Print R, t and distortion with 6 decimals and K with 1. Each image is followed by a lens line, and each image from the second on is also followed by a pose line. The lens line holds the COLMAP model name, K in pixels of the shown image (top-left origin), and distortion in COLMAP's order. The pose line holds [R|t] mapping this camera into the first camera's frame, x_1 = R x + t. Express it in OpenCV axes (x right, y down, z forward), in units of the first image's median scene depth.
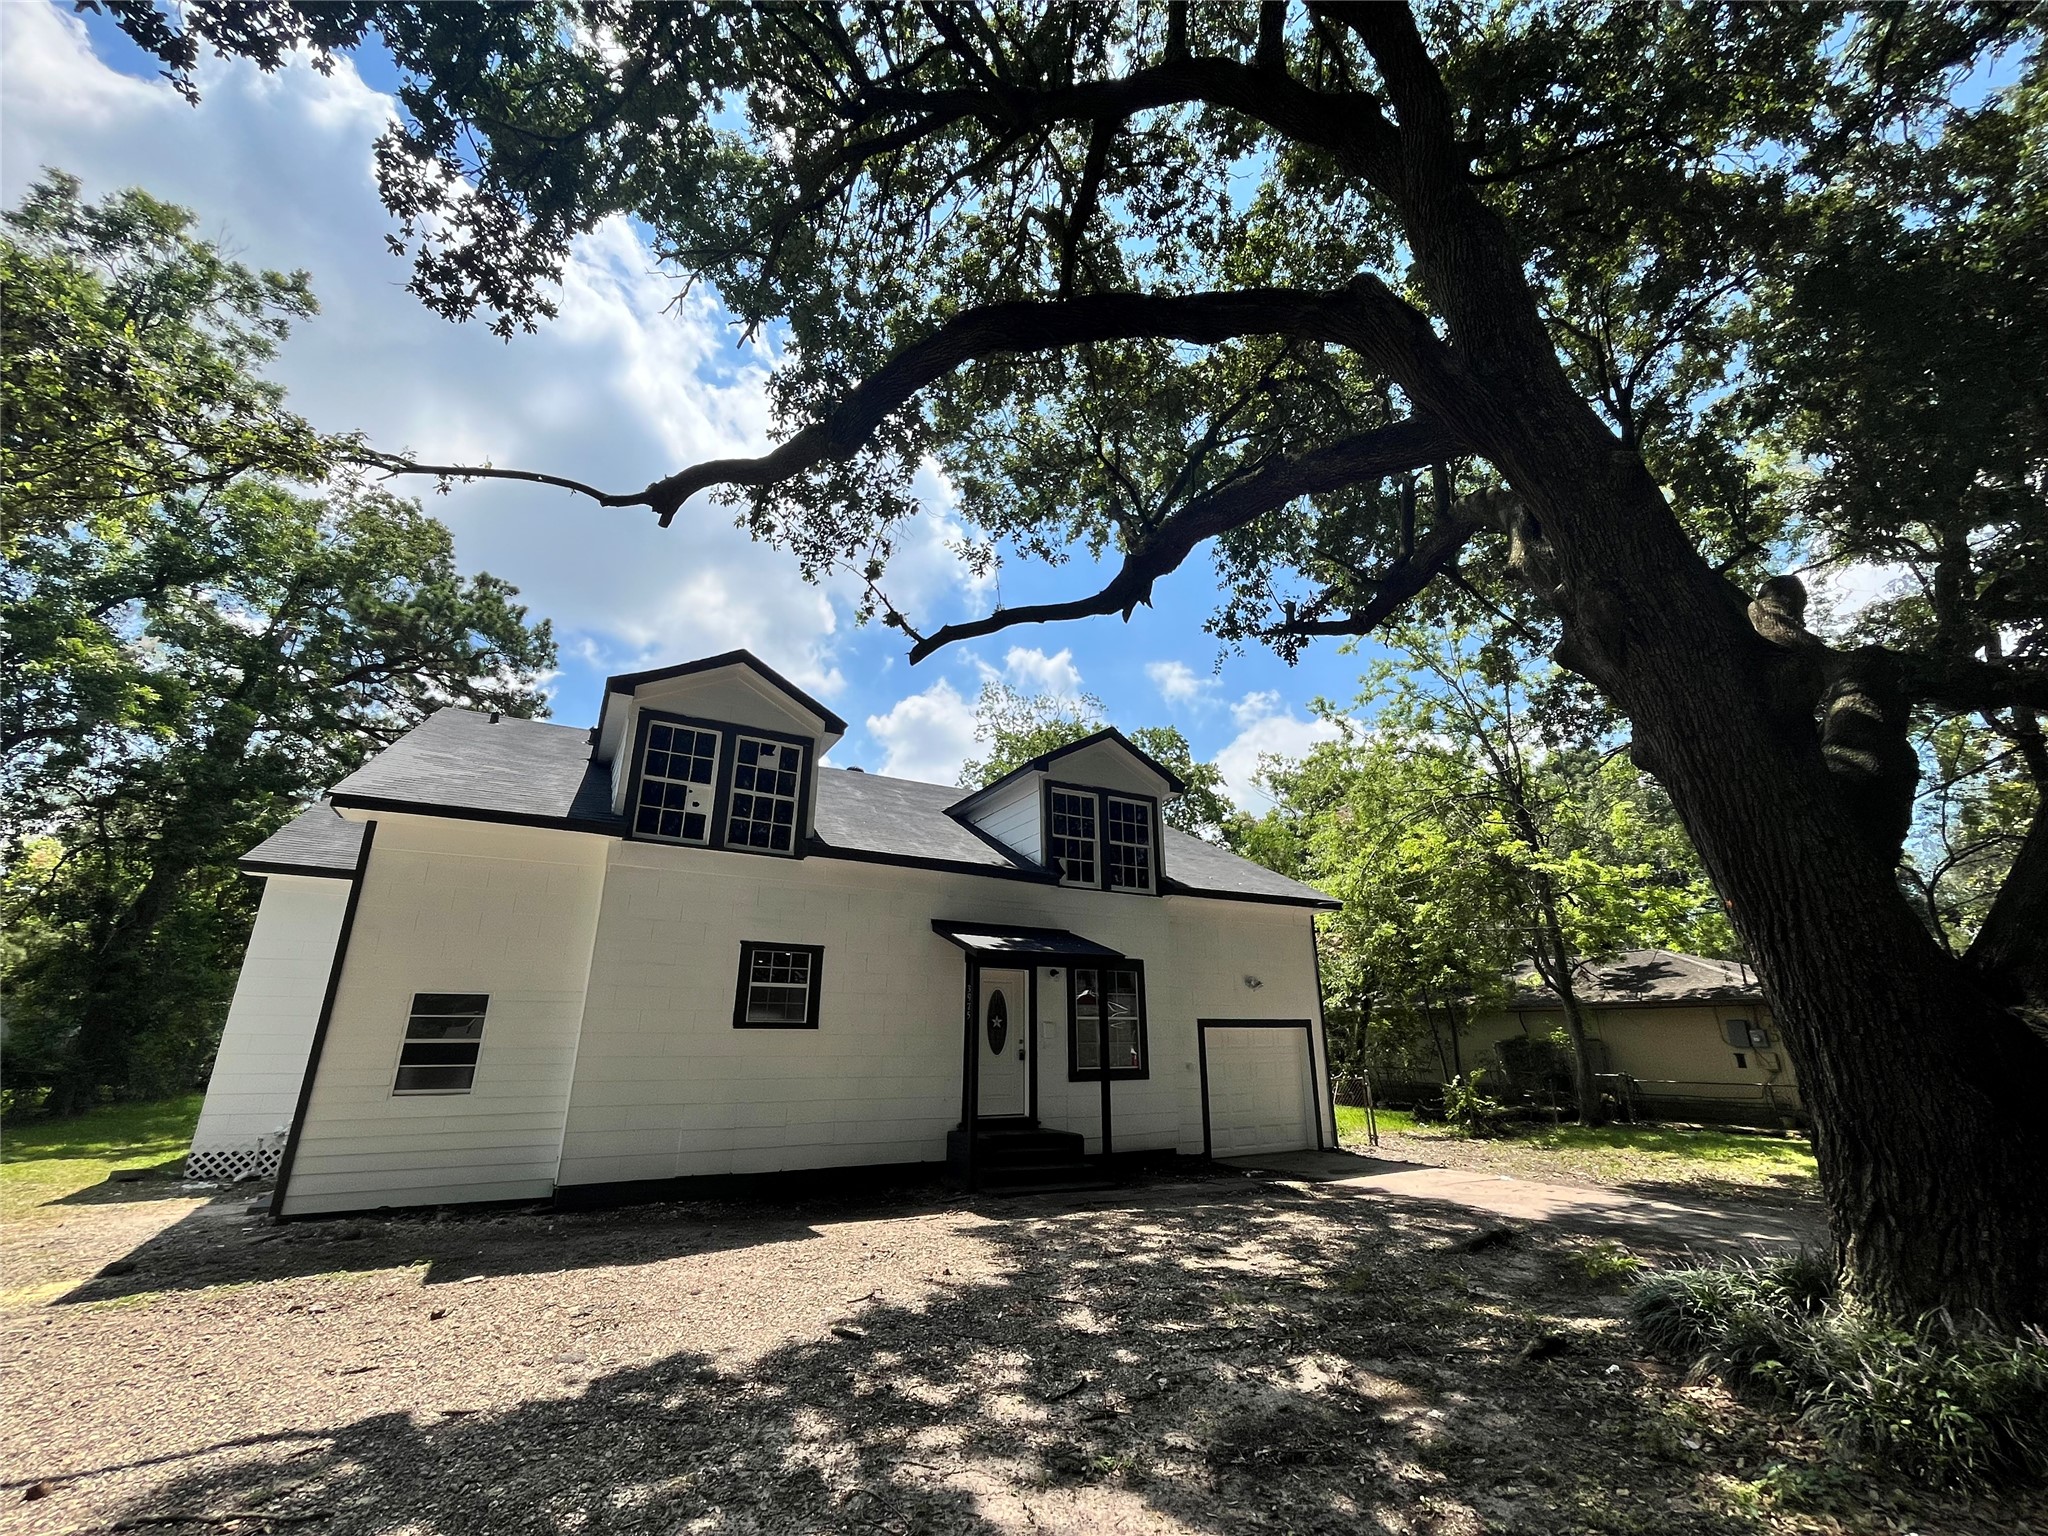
lens RADIAL K [[837.7, 0, 1022.7], [0, 837.7, 766.3], [0, 0, 1]] dist [-0.000380, 0.000030]
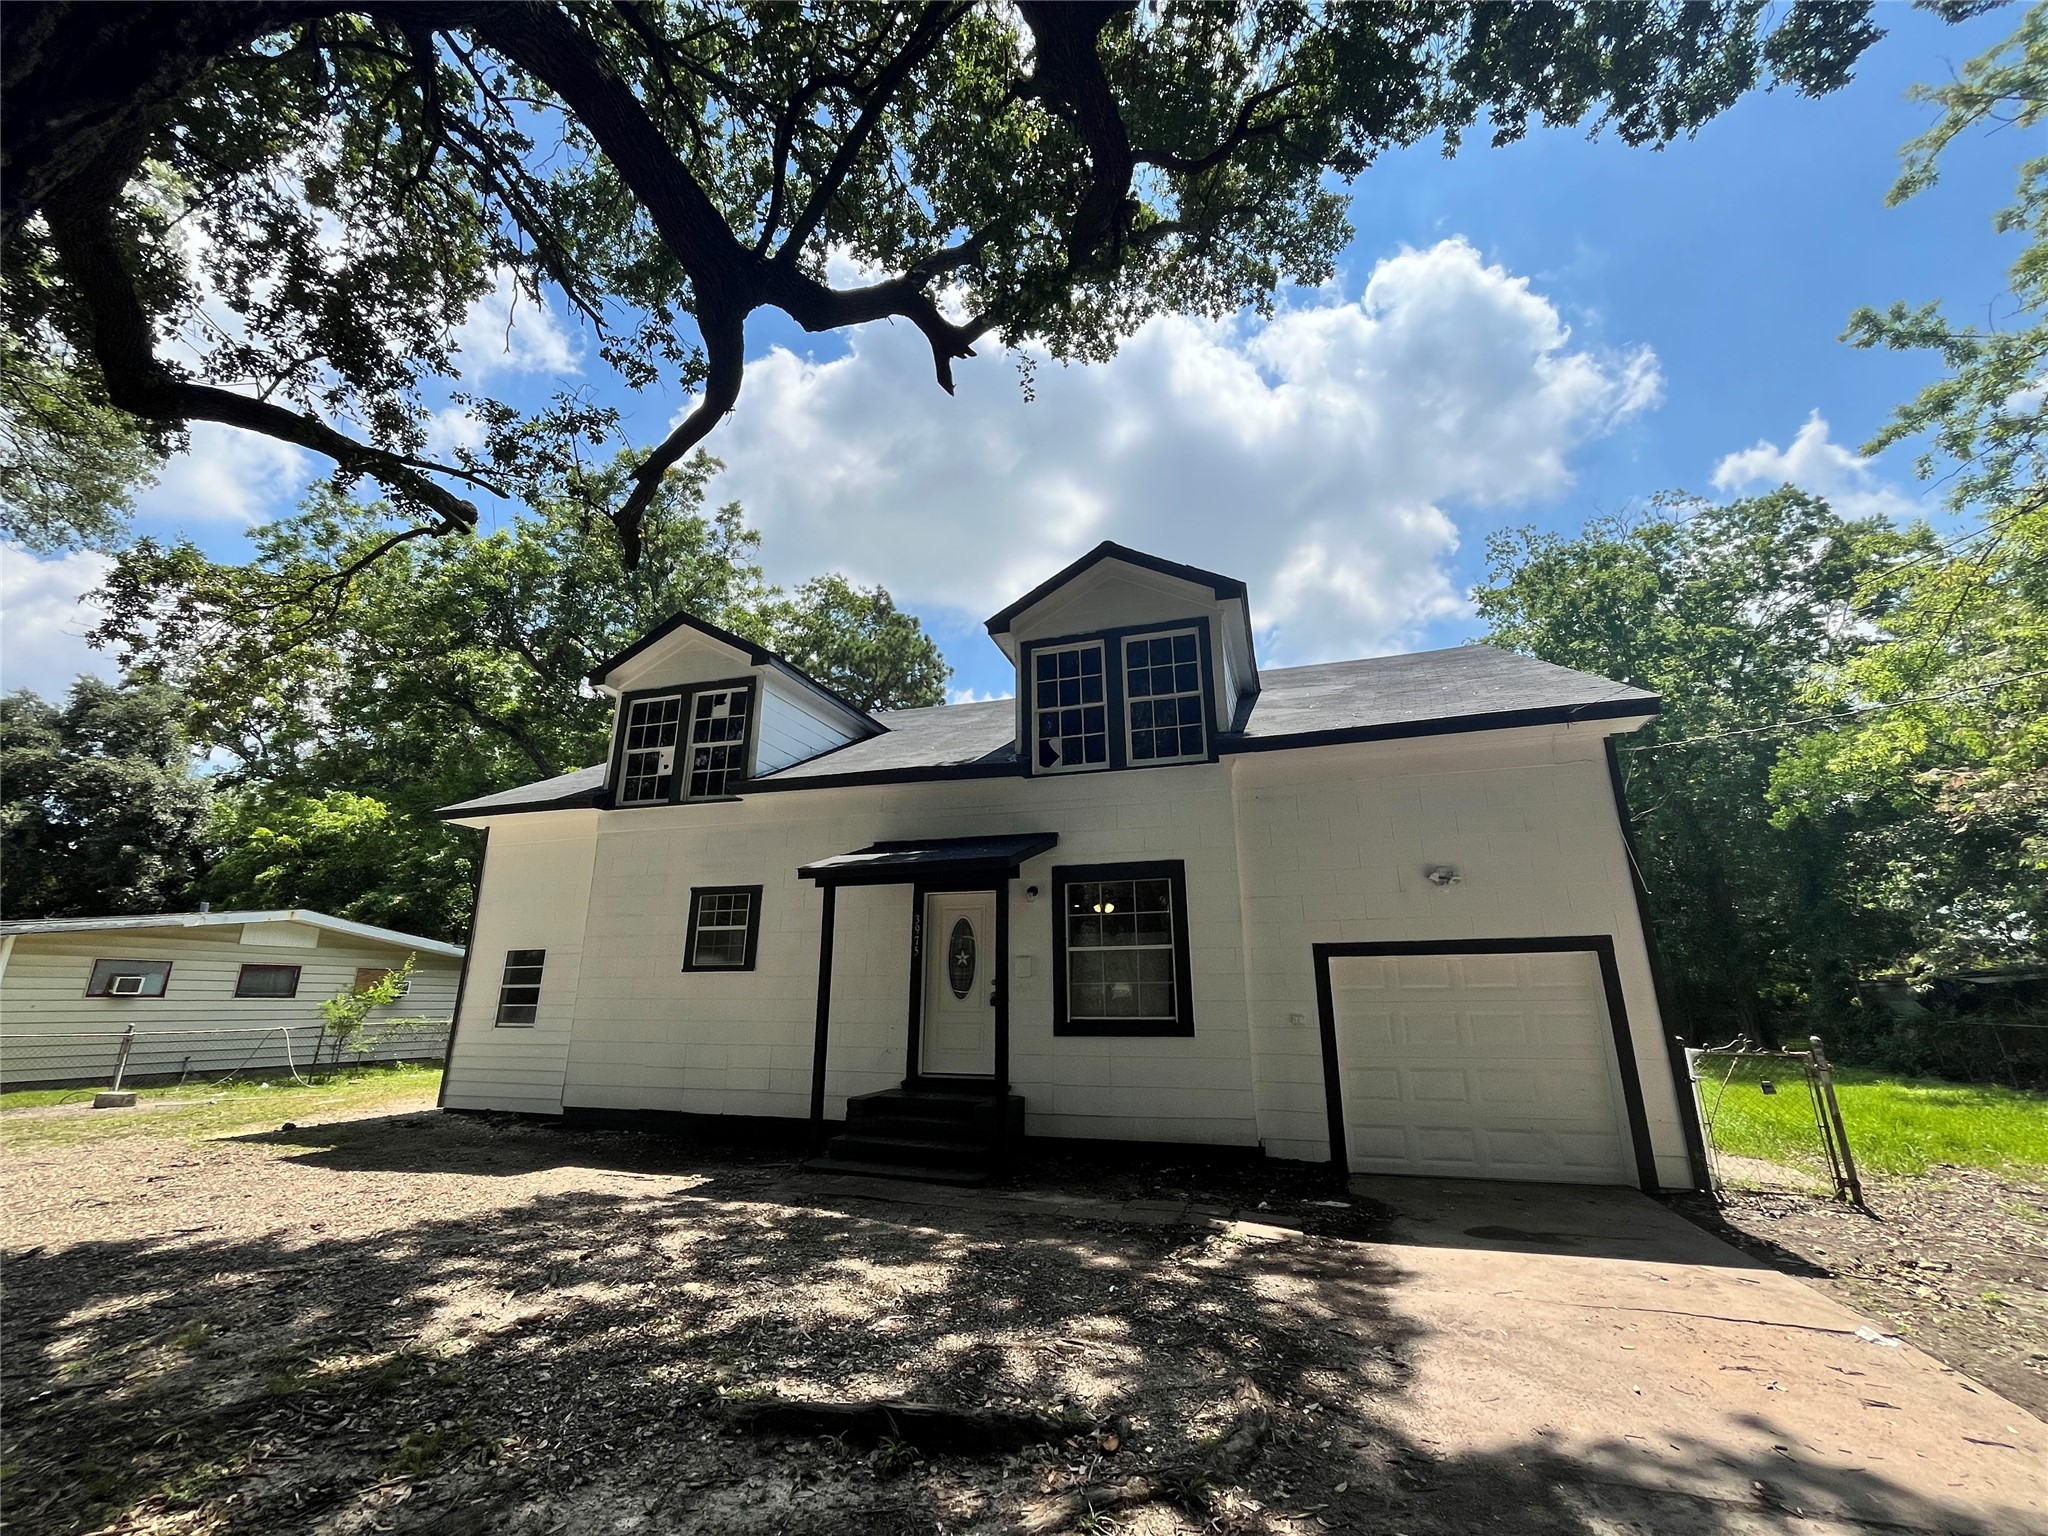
lens RADIAL K [[837.7, 0, 1023.8], [0, 837.7, 767.1], [0, 0, 1]] dist [-0.000380, 0.000030]
pose [[0.682995, -0.198234, -0.703009, 0.636881], [0.228807, 0.972092, -0.051816, 0.195070], [0.693661, -0.125463, 0.709291, 0.531724]]
